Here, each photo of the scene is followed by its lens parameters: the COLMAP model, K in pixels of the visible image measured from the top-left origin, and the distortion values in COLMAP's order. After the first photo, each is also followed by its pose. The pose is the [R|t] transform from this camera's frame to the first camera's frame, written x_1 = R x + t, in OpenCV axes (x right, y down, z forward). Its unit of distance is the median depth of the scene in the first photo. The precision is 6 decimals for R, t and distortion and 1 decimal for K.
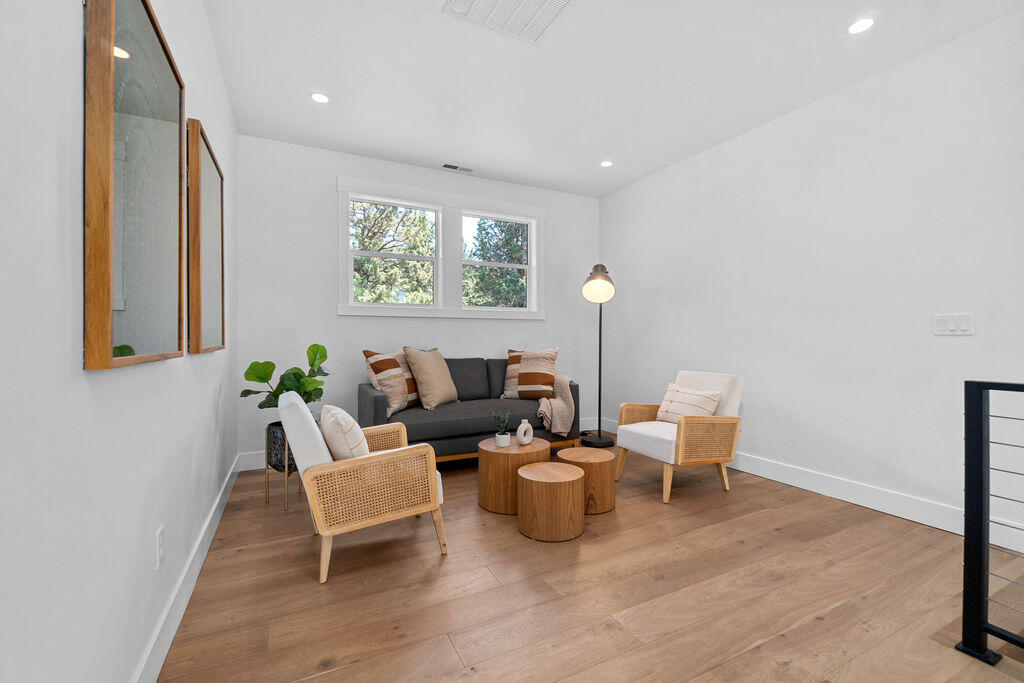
lens RADIAL K [[441.6, 0, 511.7], [0, 441.6, 328.3], [0, 0, 1]] dist [-0.001436, -0.000124]
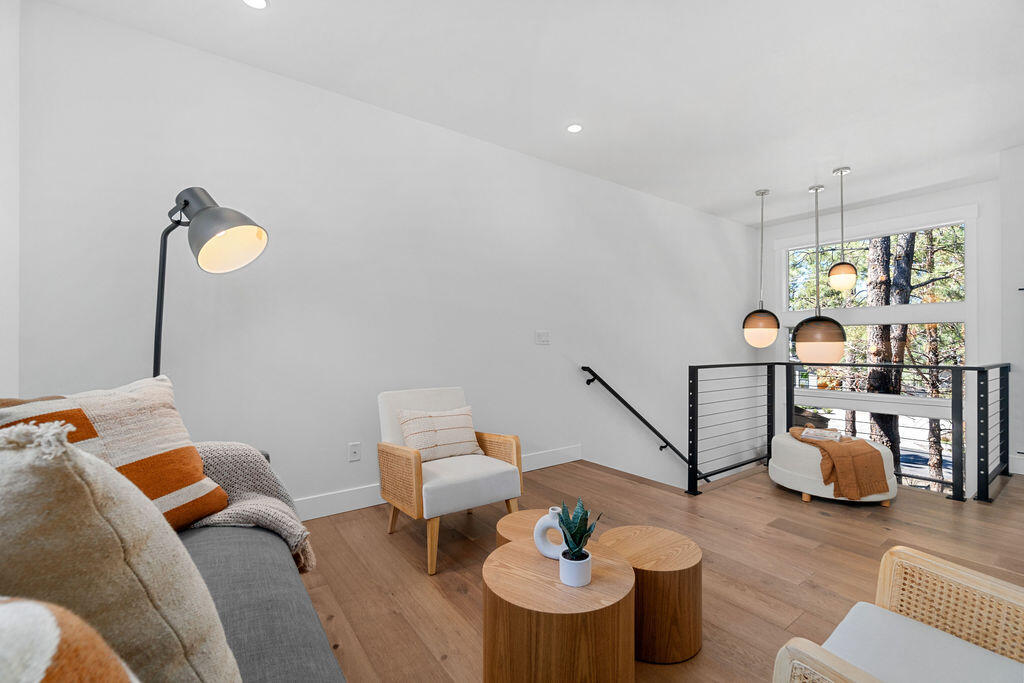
lens RADIAL K [[437.0, 0, 519.1], [0, 437.0, 342.8], [0, 0, 1]] dist [-0.002963, -0.000171]
pose [[-0.157512, -0.001501, 0.987516, -0.655125], [-0.008296, 0.999966, 0.000196, 0.013093], [-0.987482, -0.008162, -0.157519, 1.597866]]
